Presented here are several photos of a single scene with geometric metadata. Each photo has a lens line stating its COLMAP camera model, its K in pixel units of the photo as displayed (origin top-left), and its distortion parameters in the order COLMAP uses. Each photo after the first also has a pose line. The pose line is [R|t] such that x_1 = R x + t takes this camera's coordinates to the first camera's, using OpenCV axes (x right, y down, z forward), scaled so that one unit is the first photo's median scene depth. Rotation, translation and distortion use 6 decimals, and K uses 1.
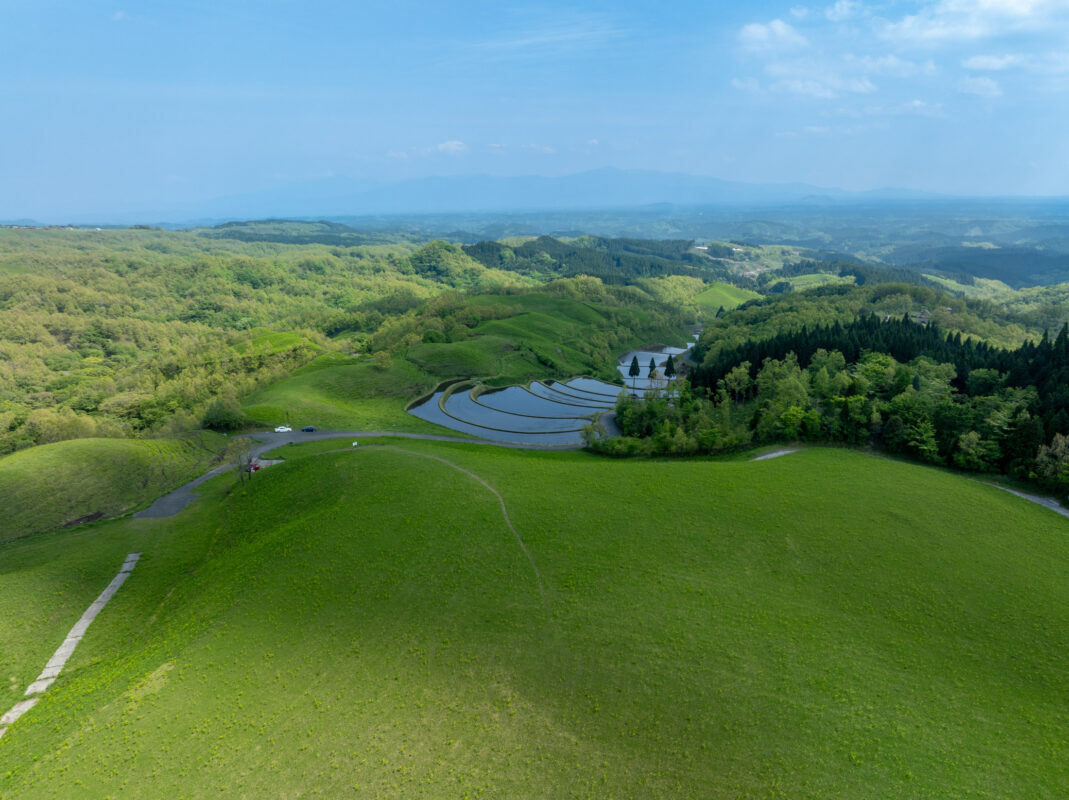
lens RADIAL K [[766.0, 0, 534.5], [0, 766.0, 400.0], [0, 0, 1]] dist [-0.018639, -0.038583]
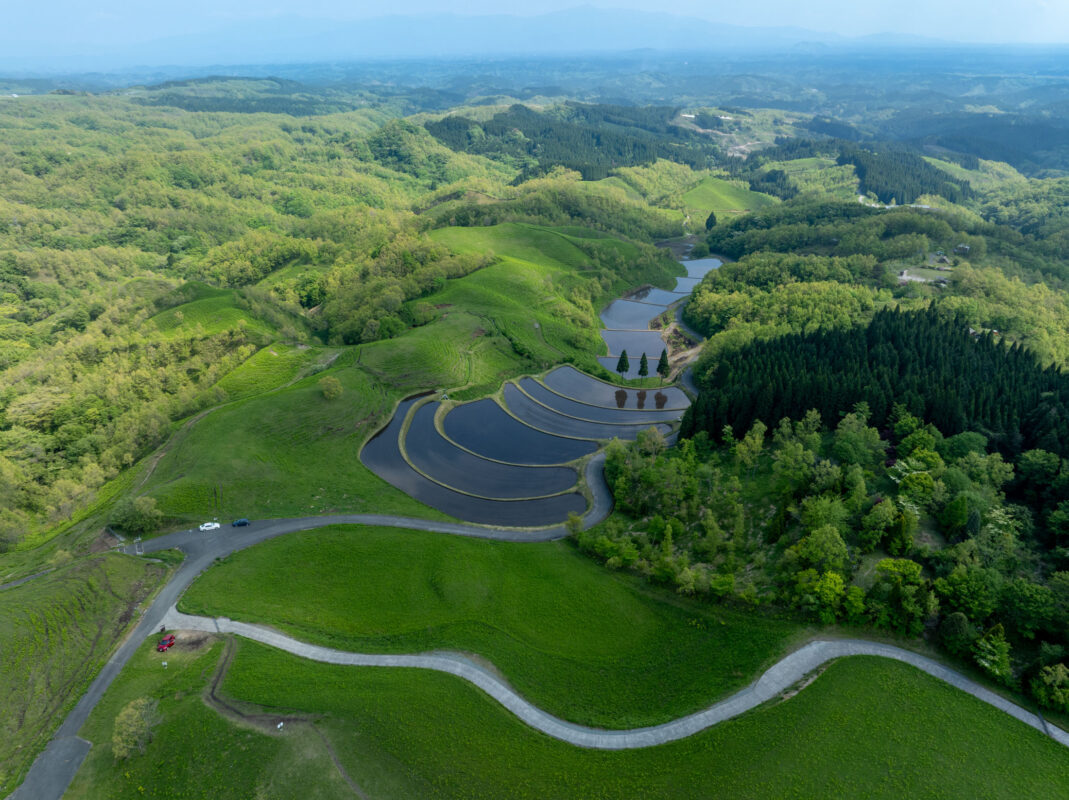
lens RADIAL K [[789.5, 0, 534.5], [0, 789.5, 400.0], [0, 0, 1]] dist [-0.041449, 0.011395]
pose [[0.999406, -0.008843, 0.033318, -0.000372], [0.002887, 0.984614, 0.174719, -0.049333], [-0.034351, -0.174519, 0.984054, 0.034128]]
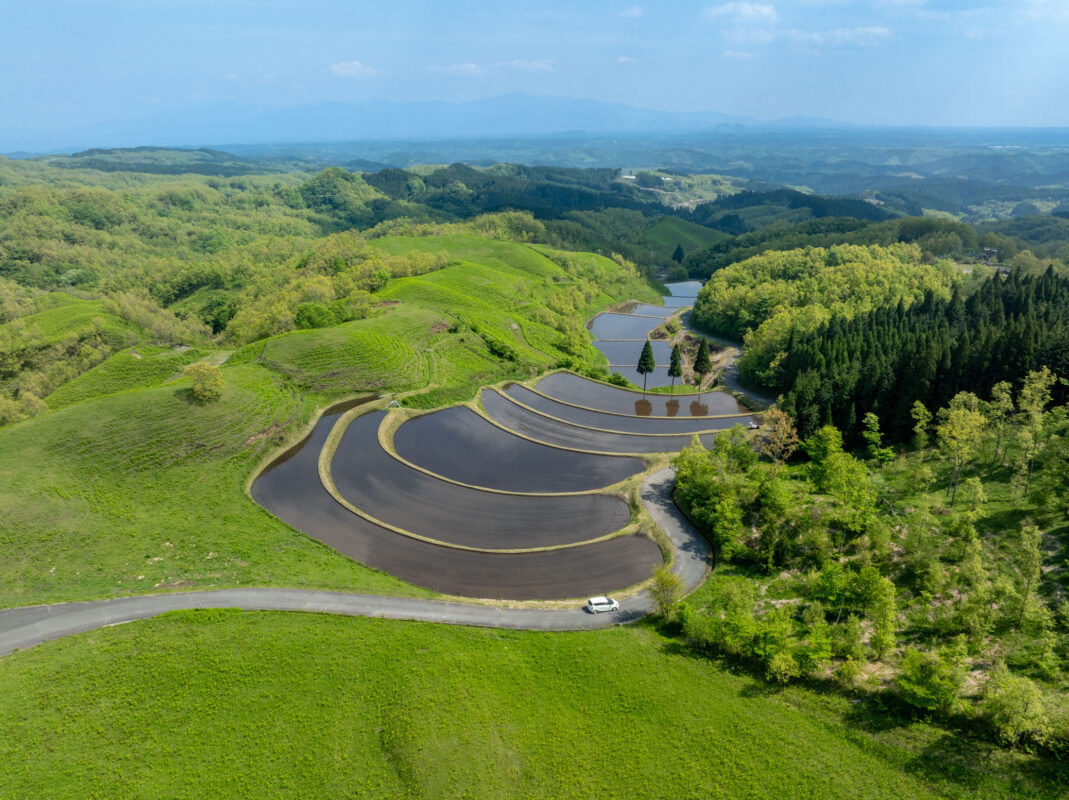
lens RADIAL K [[779.7, 0, 534.5], [0, 779.7, 400.0], [0, 0, 1]] dist [-0.040935, 0.007224]
pose [[0.993304, -0.032453, 0.110875, -0.009548], [0.023406, 0.996362, 0.081950, -0.019772], [-0.113131, -0.078806, 0.990450, 0.119490]]
